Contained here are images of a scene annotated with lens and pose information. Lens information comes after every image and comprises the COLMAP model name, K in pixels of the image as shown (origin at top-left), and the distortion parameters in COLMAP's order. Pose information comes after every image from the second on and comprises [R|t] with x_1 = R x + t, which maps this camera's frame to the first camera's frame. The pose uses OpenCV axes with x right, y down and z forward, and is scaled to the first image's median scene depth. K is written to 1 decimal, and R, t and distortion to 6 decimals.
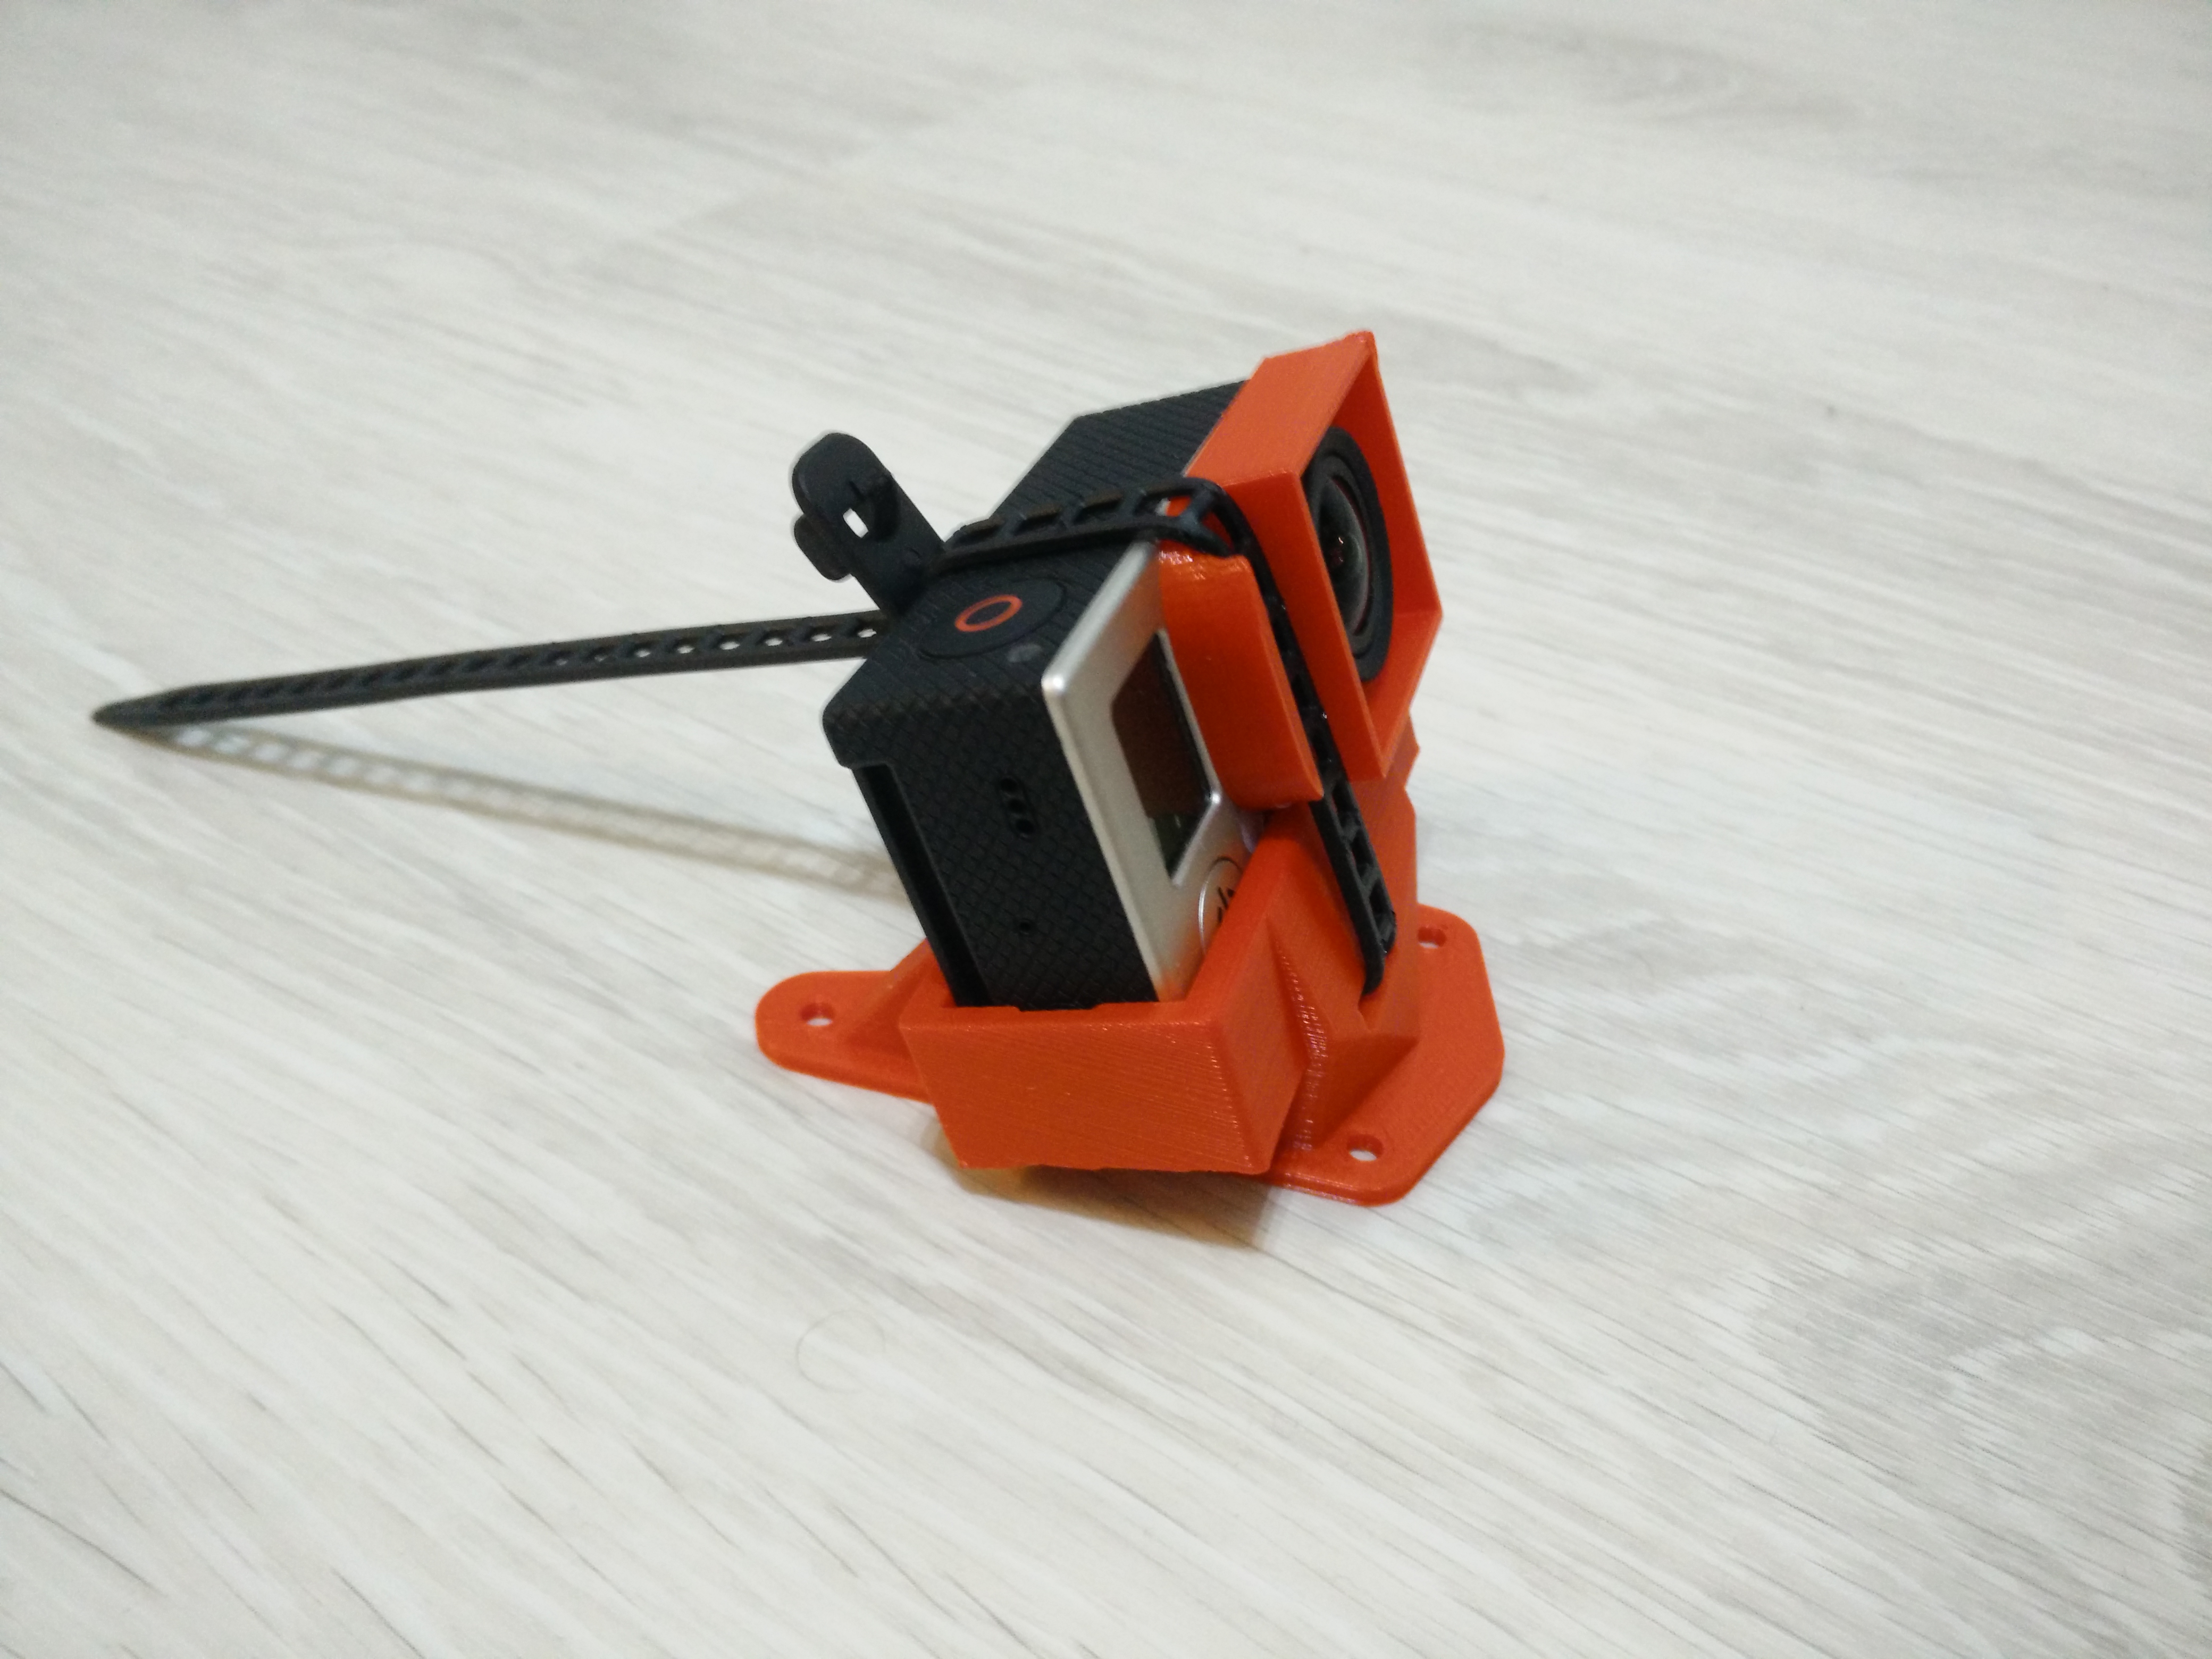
lens RADIAL K [[1805.1, 0, 1106.0], [0, 1805.1, 829.5], [0, 0, 1]] dist [0.032157, -0.002502]
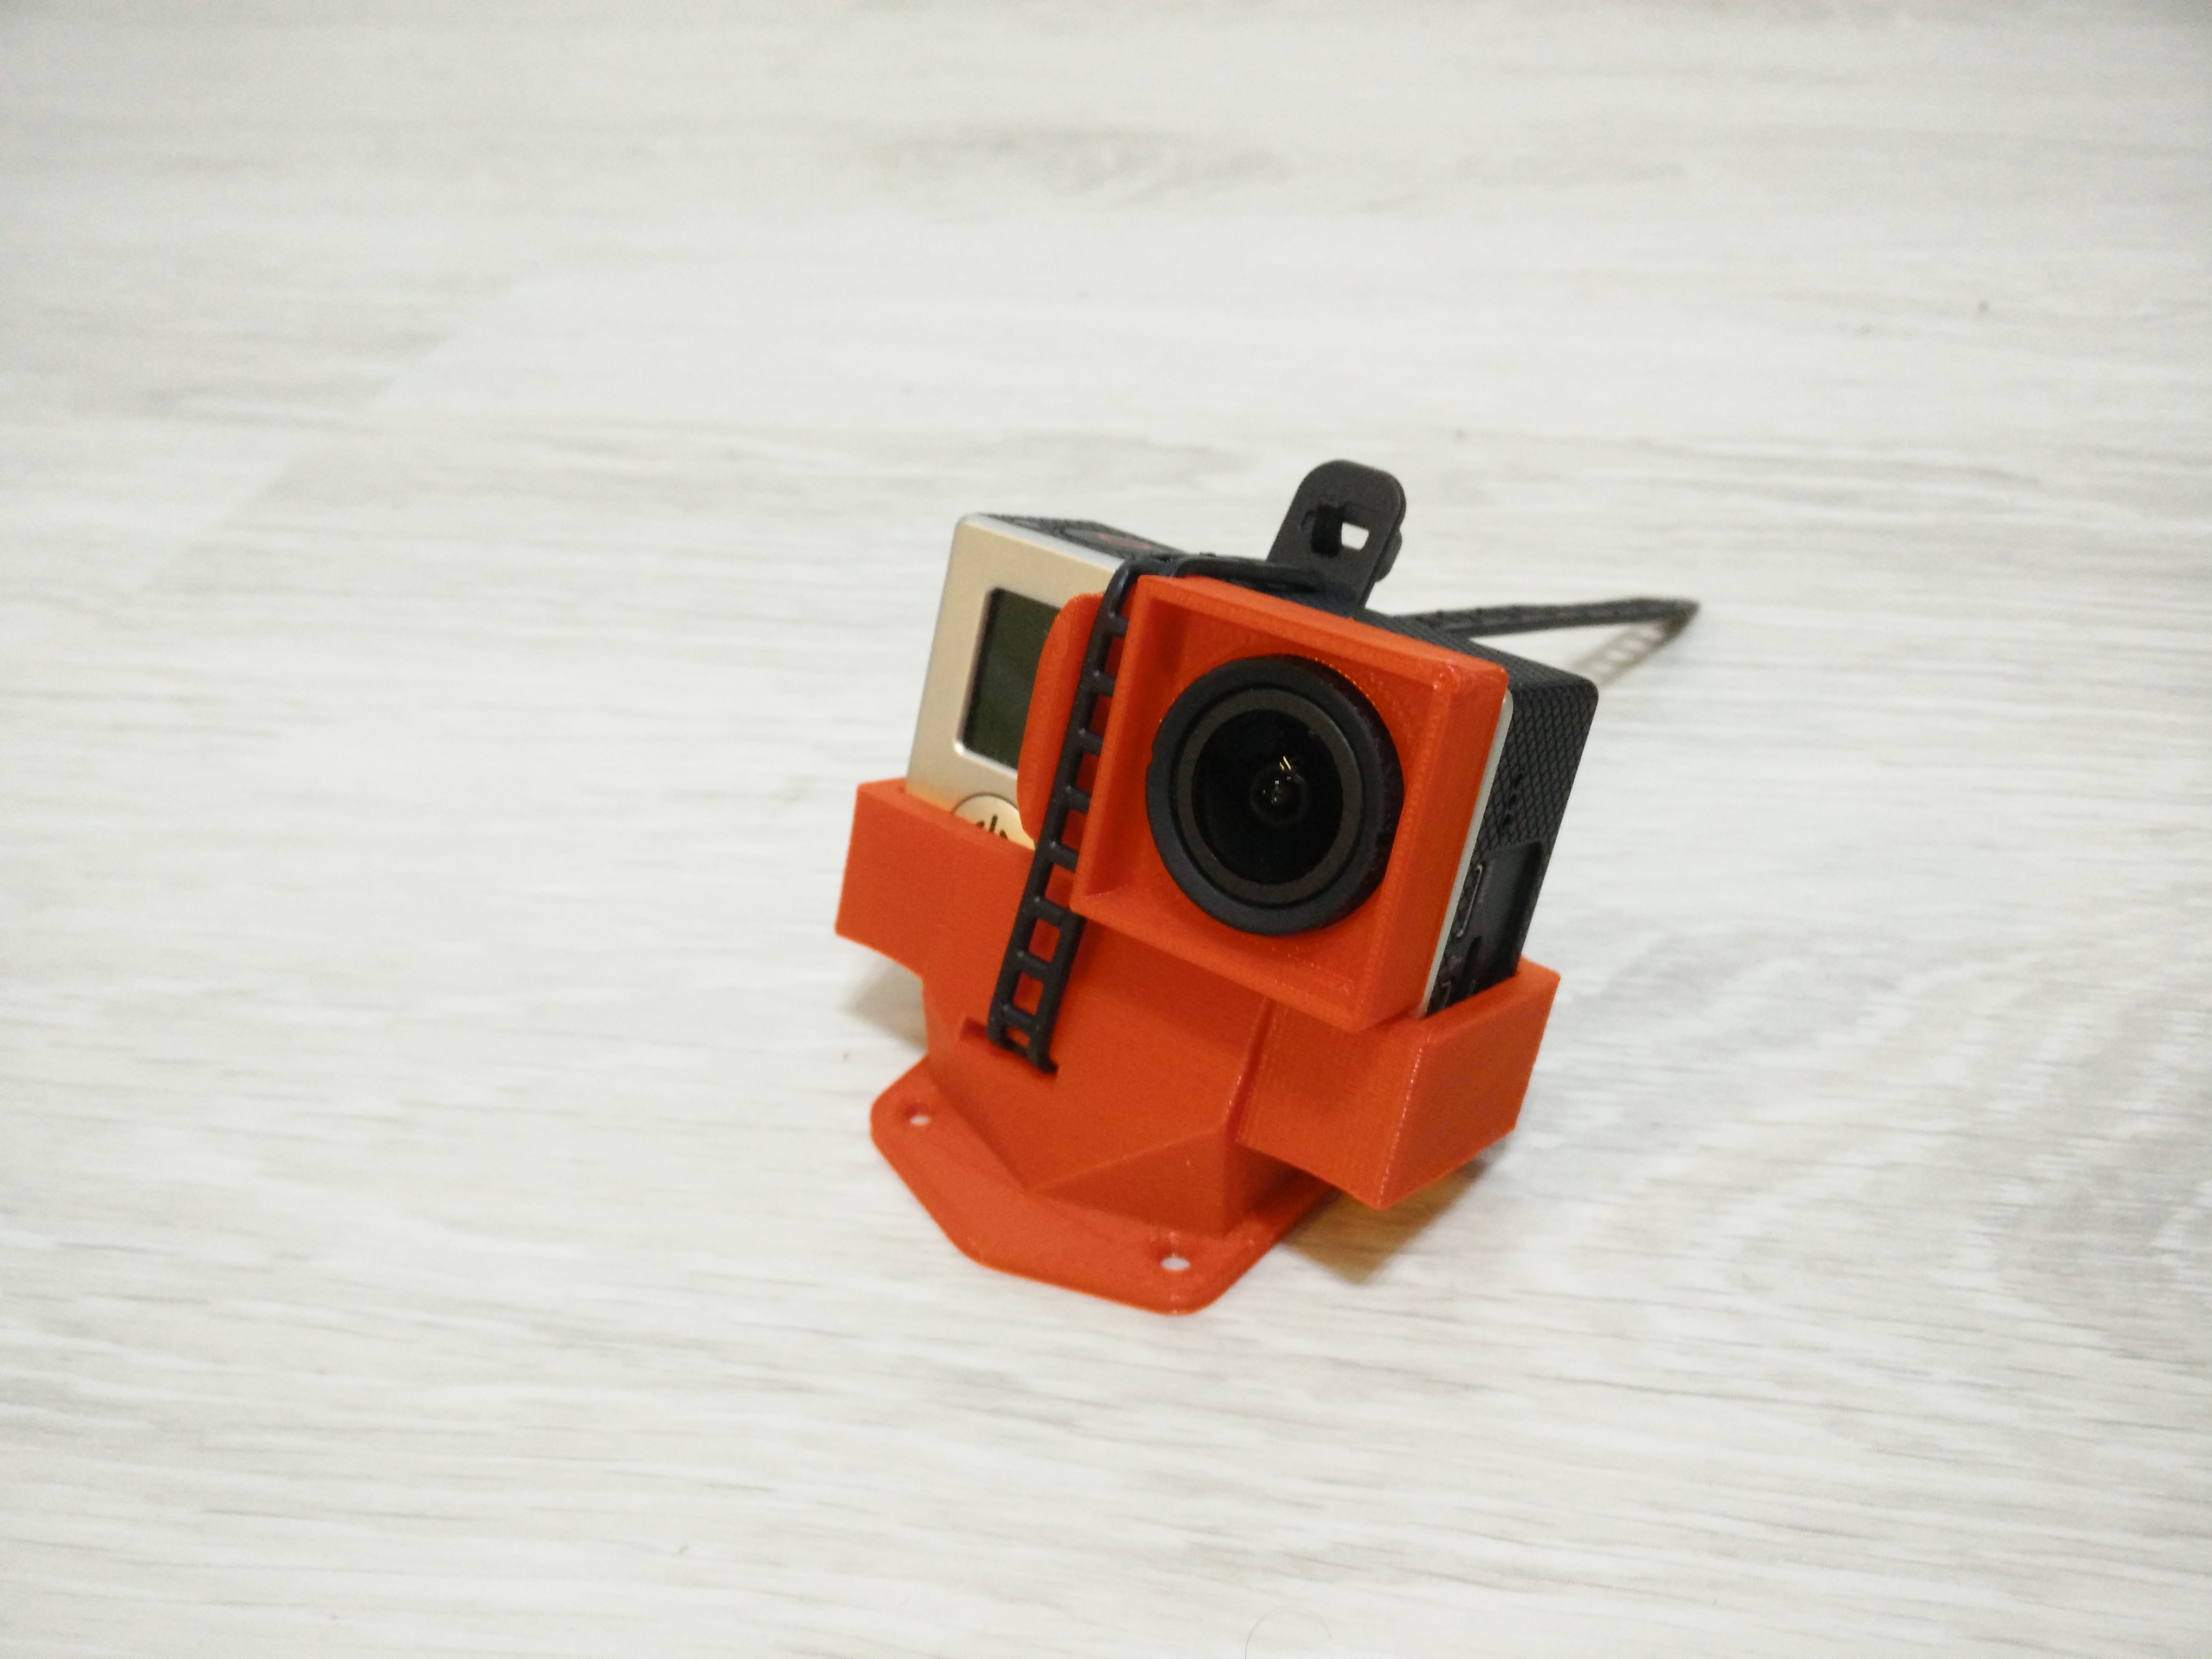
lens RADIAL K [[1807.6, 0, 1106.0], [0, 1807.6, 829.5], [0, 0, 1]] dist [0.069087, -0.101836]
pose [[0.913307, -0.281796, 0.294042, -0.337004], [0.295840, 0.955231, -0.003446, -0.121148], [-0.279907, 0.090137, 0.955786, 0.085622]]
